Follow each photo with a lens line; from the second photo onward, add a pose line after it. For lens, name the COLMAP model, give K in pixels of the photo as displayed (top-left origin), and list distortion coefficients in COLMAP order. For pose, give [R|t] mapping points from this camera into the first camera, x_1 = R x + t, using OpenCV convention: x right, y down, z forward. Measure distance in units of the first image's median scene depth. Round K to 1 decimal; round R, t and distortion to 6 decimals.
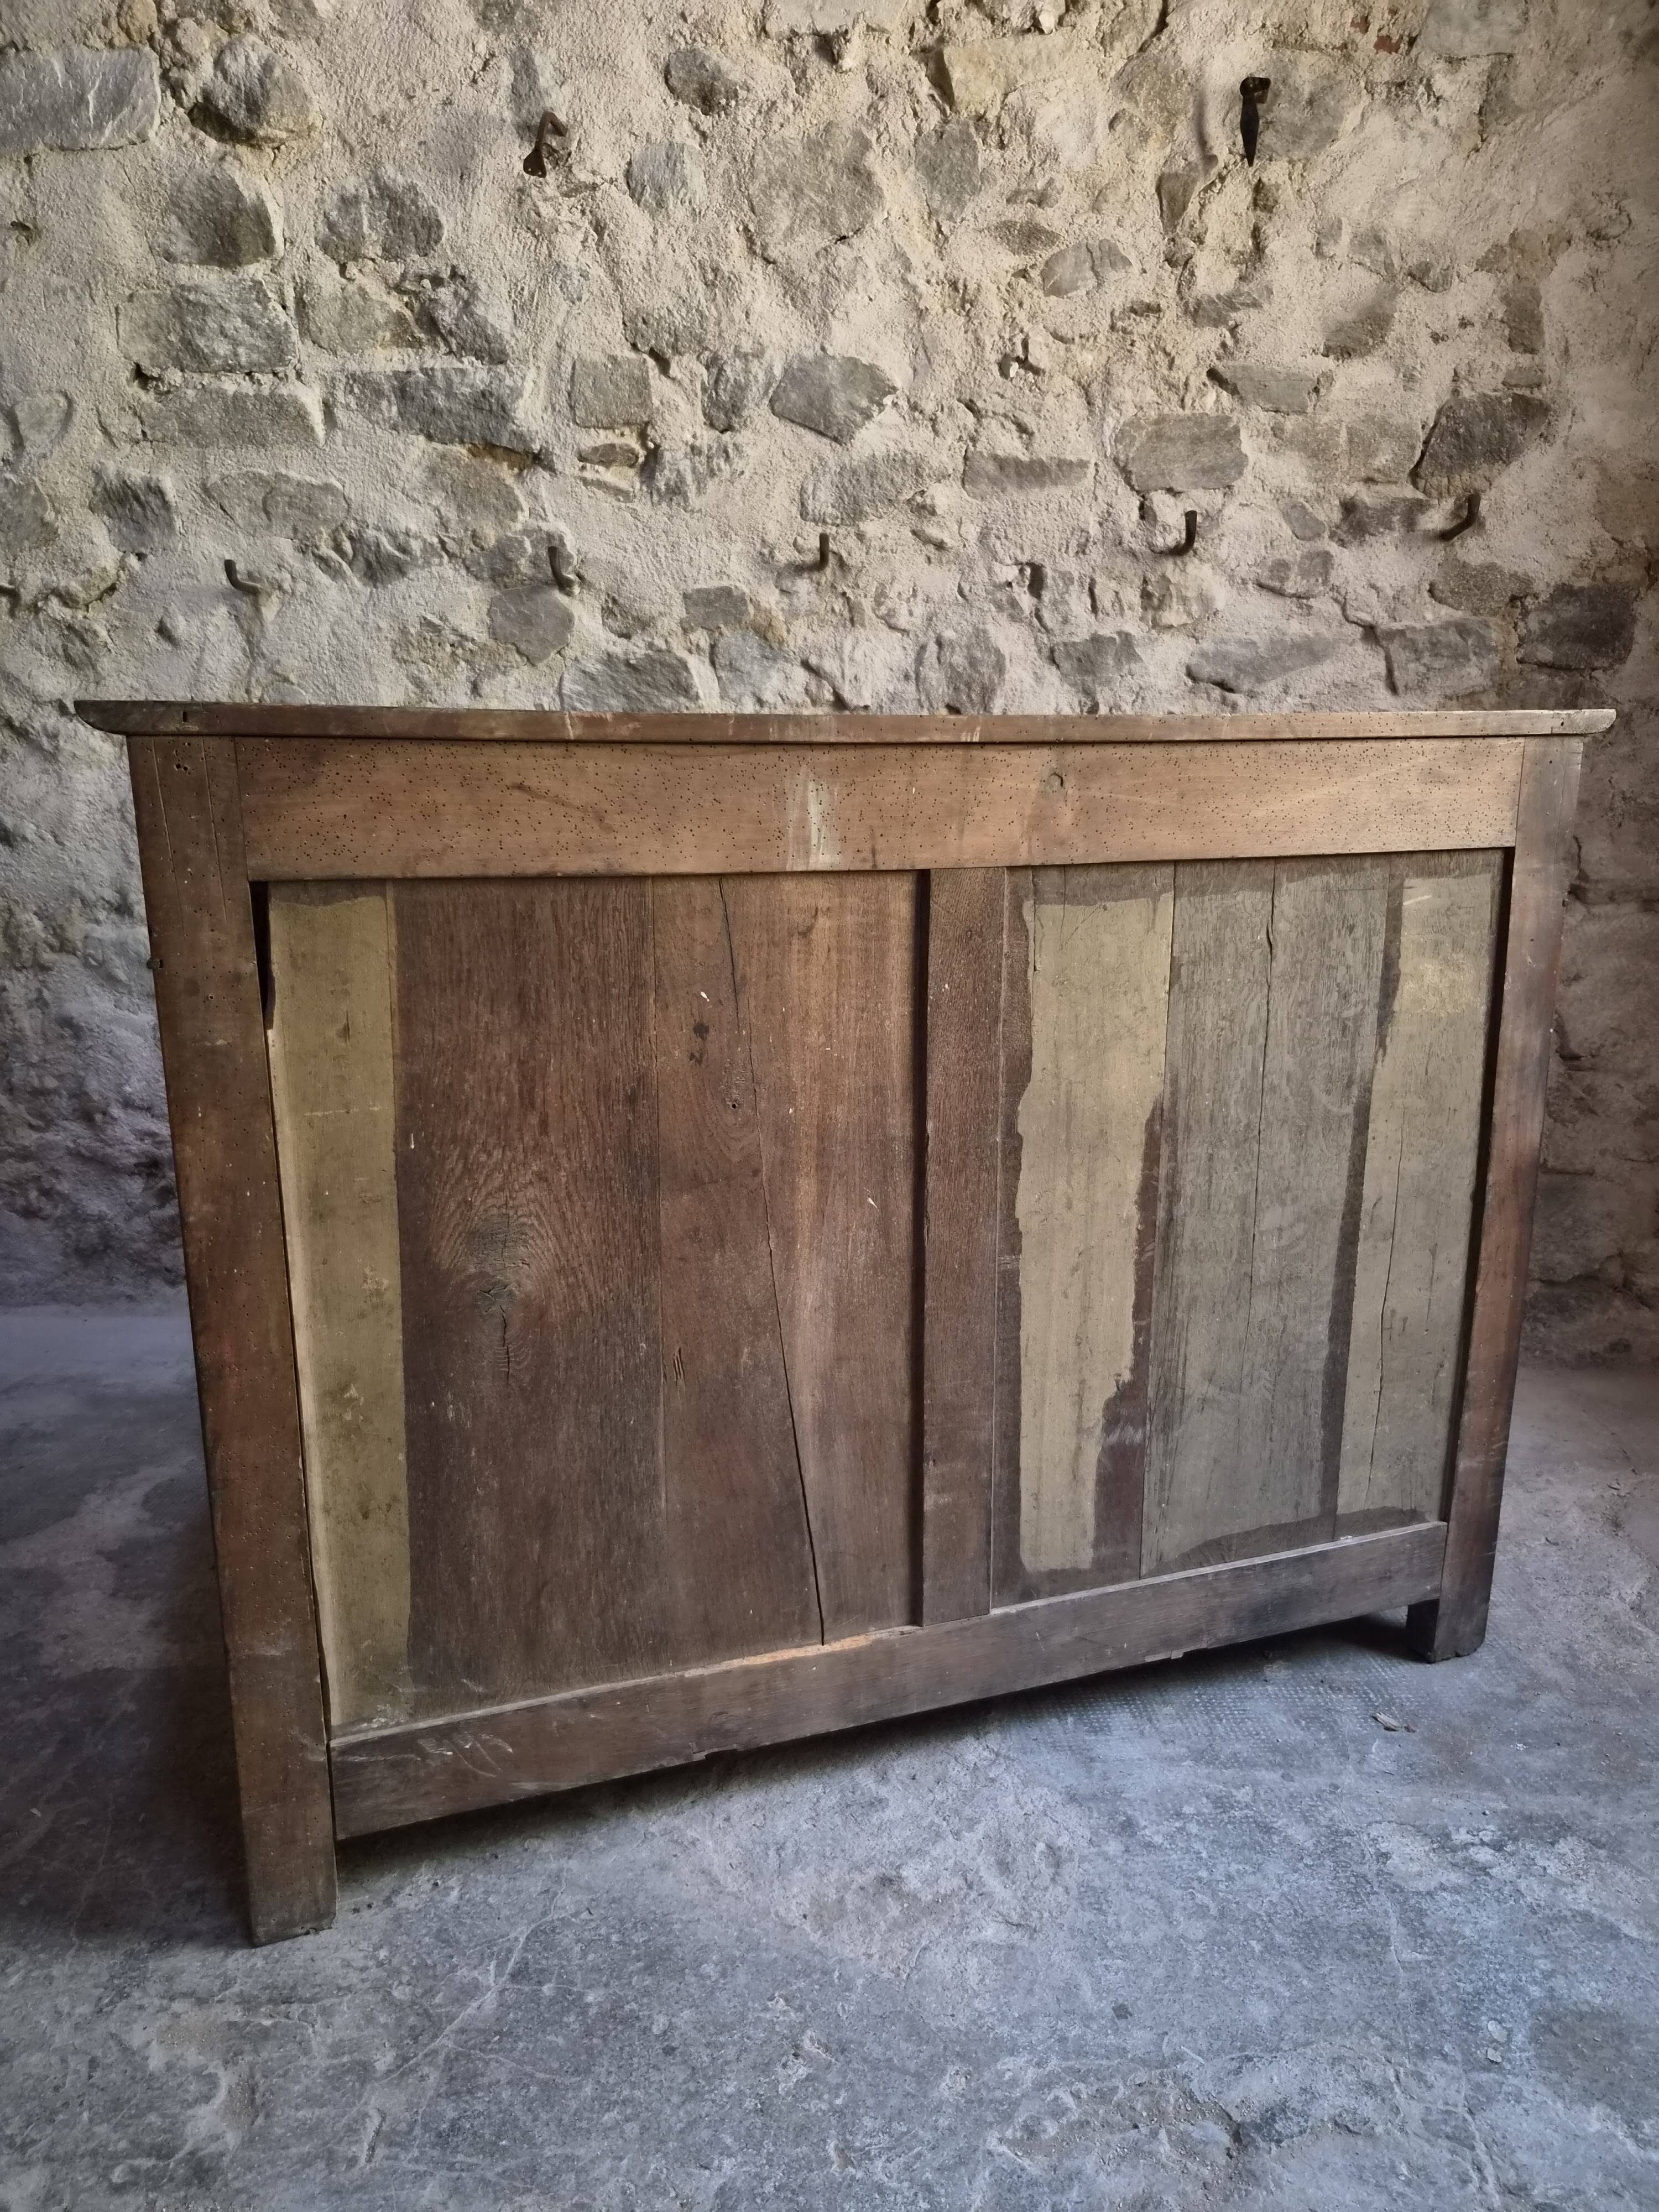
lens RADIAL K [[1519.4, 0, 832.1], [0, 1519.4, 1127.5], [0, 0, 1]] dist [0.056119, -0.046923]
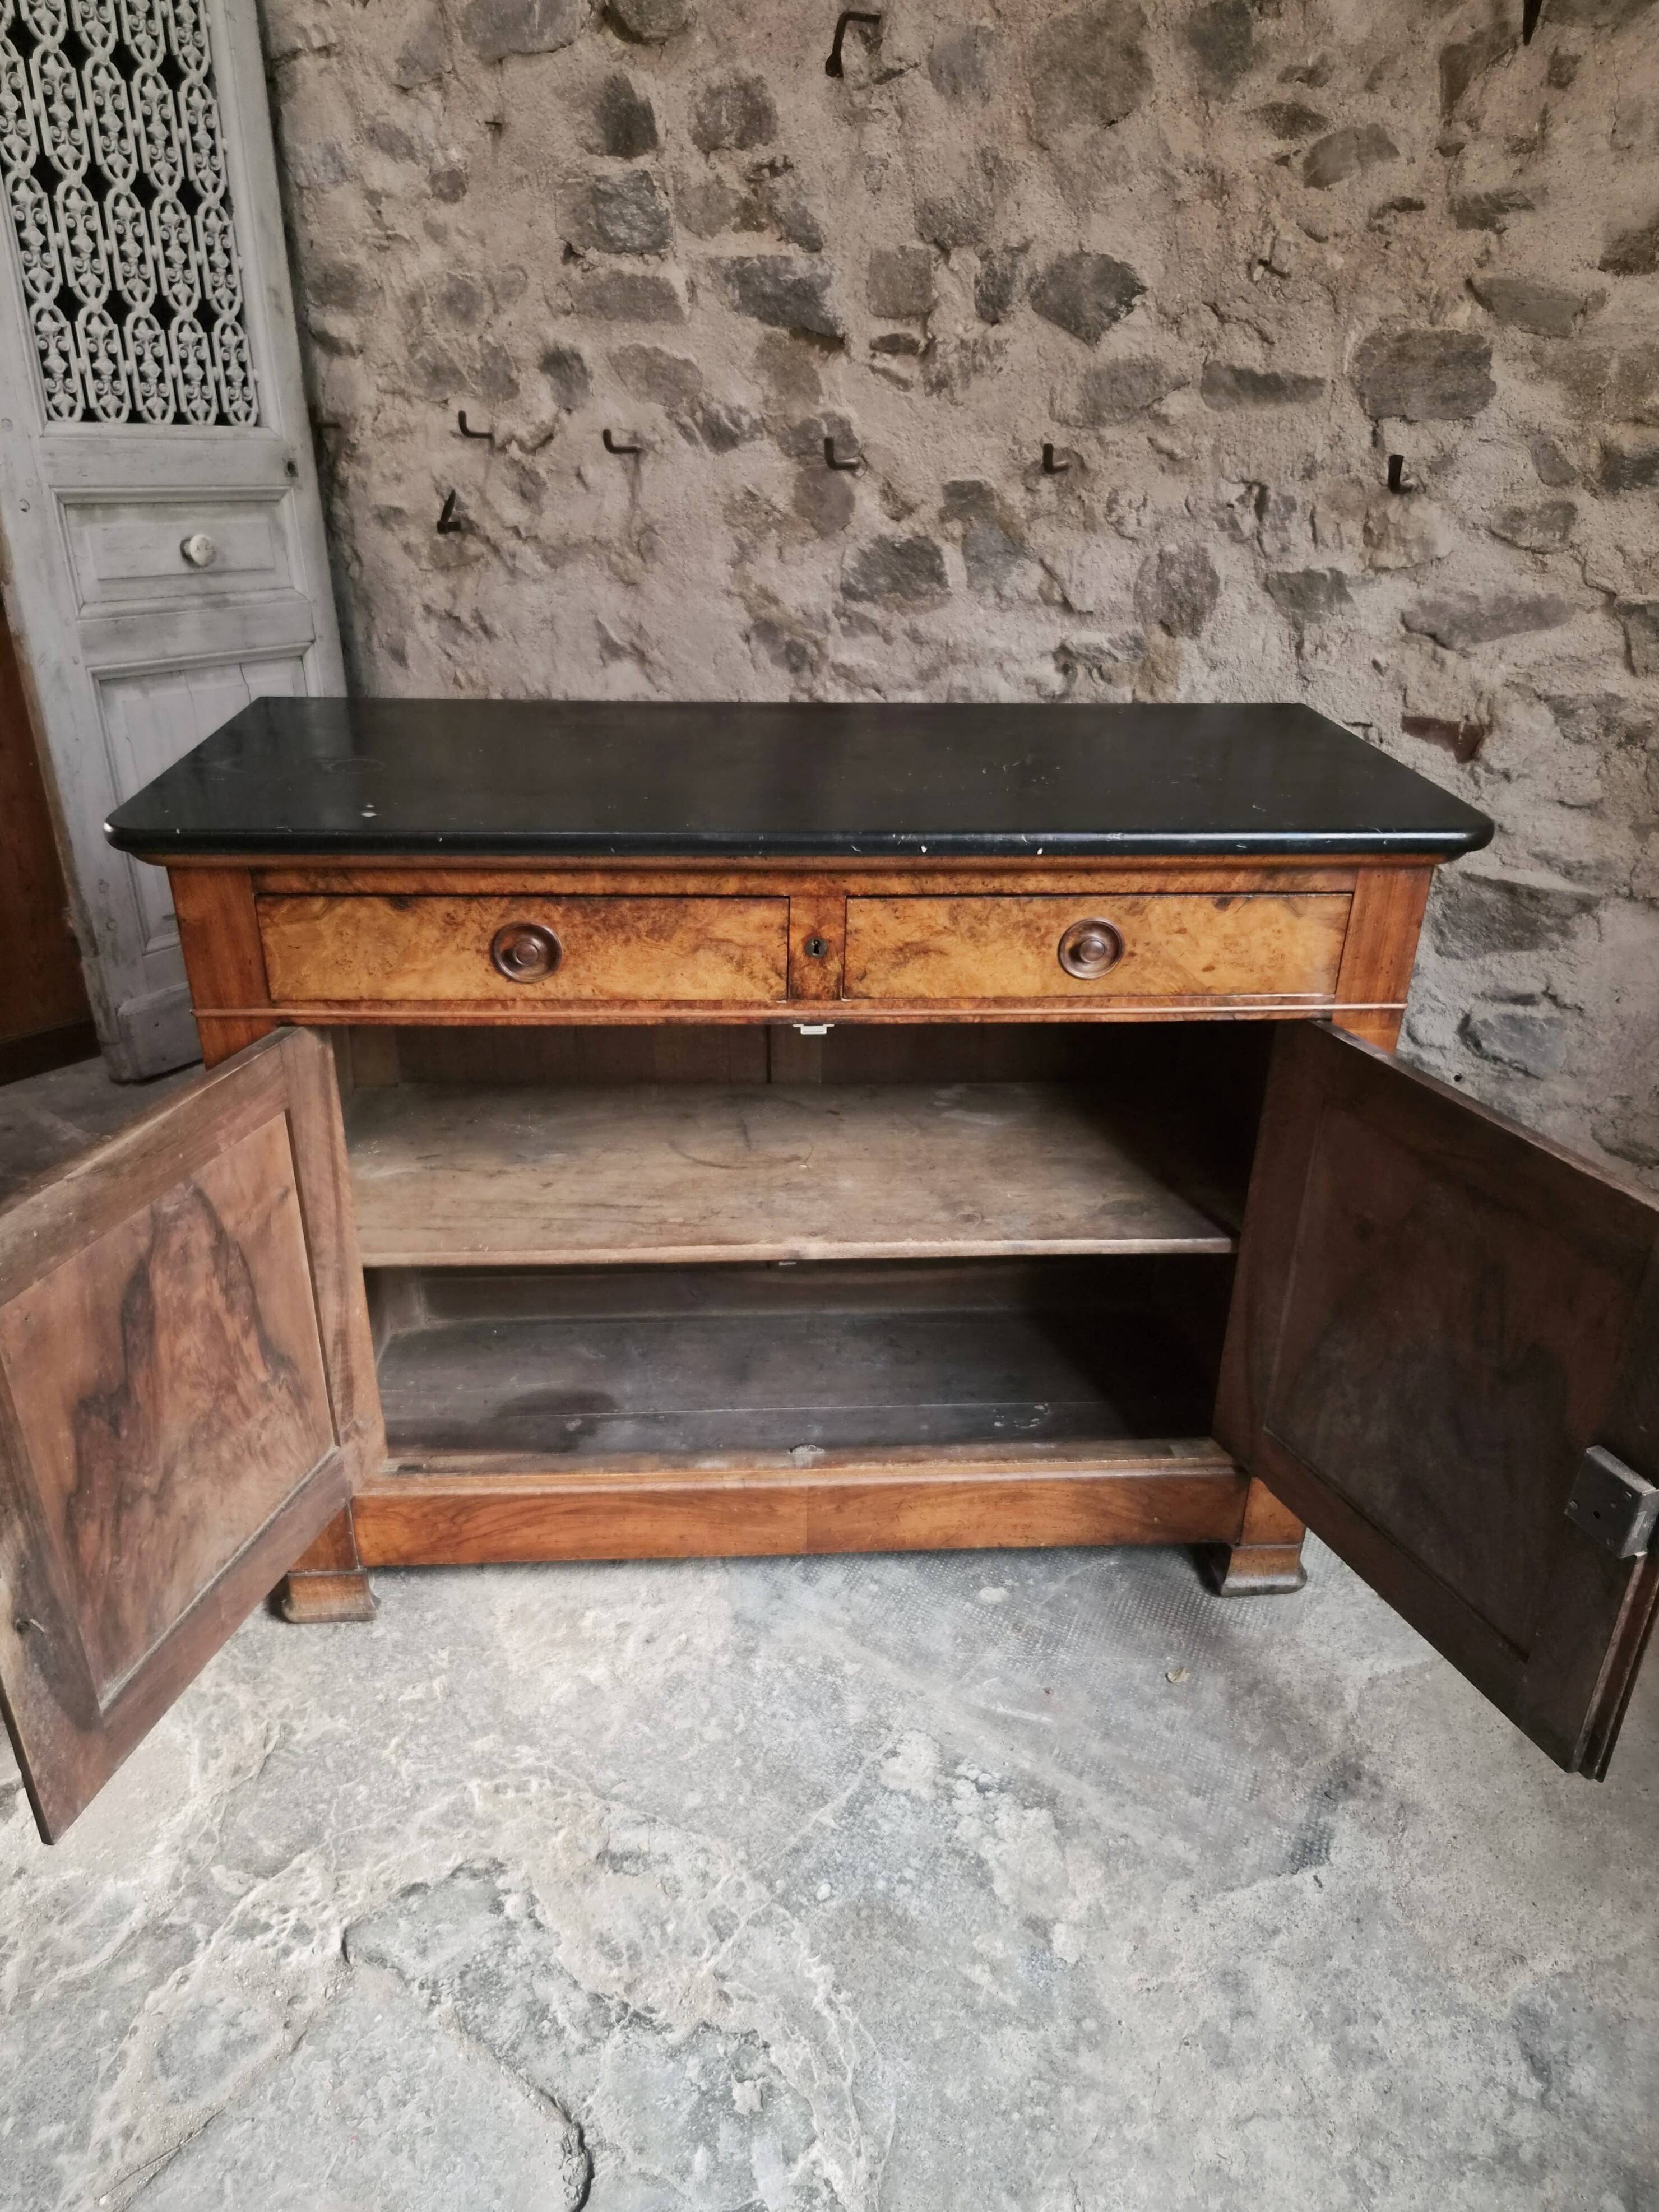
lens RADIAL K [[1519.5, 0, 814.1], [0, 1519.5, 1116.4], [0, 0, 1]] dist [0.056119, -0.046923]
pose [[0.851008, 0.259526, -0.456543, 0.438027], [-0.144684, 0.951576, 0.271236, -0.215273], [0.504828, -0.164769, 0.847349, -0.014044]]
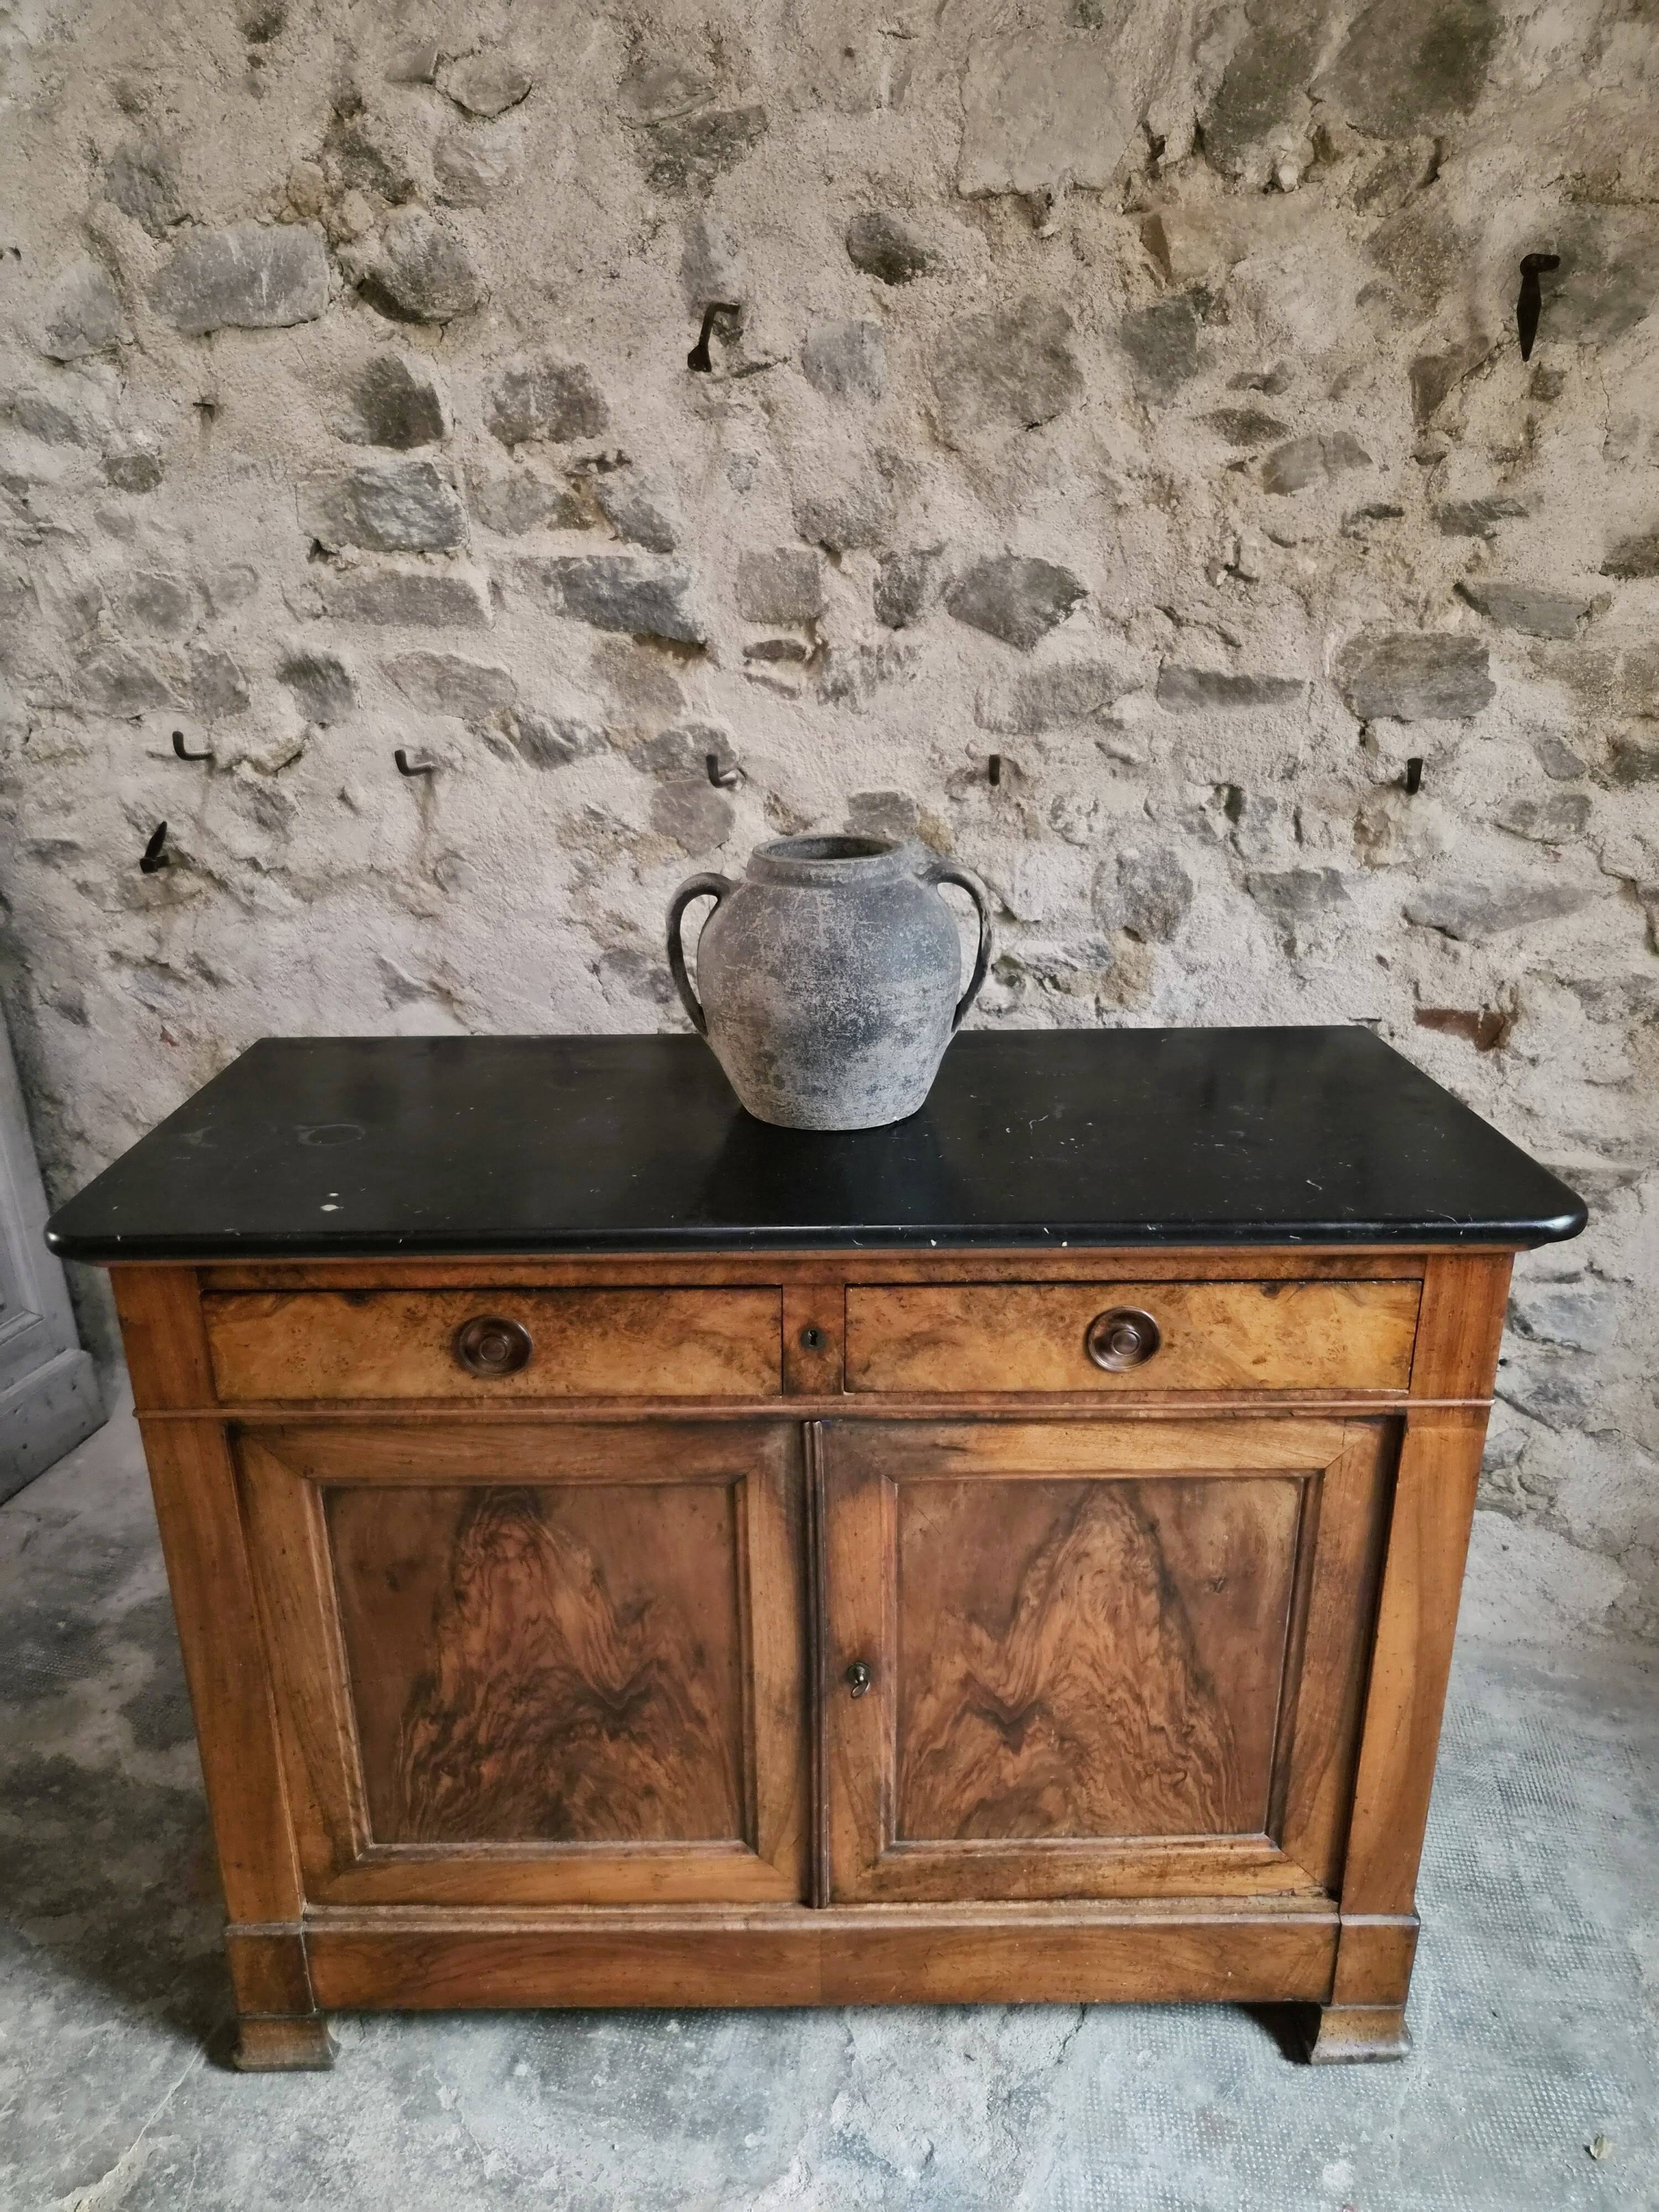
lens RADIAL K [[1519.4, 0, 815.9], [0, 1519.4, 1120.8], [0, 0, 1]] dist [0.056119, -0.046923]
pose [[0.980144, 0.071139, -0.185088, 0.073407], [-0.046812, 0.990058, 0.132639, -0.284453], [0.192684, -0.121341, 0.973730, 0.063570]]
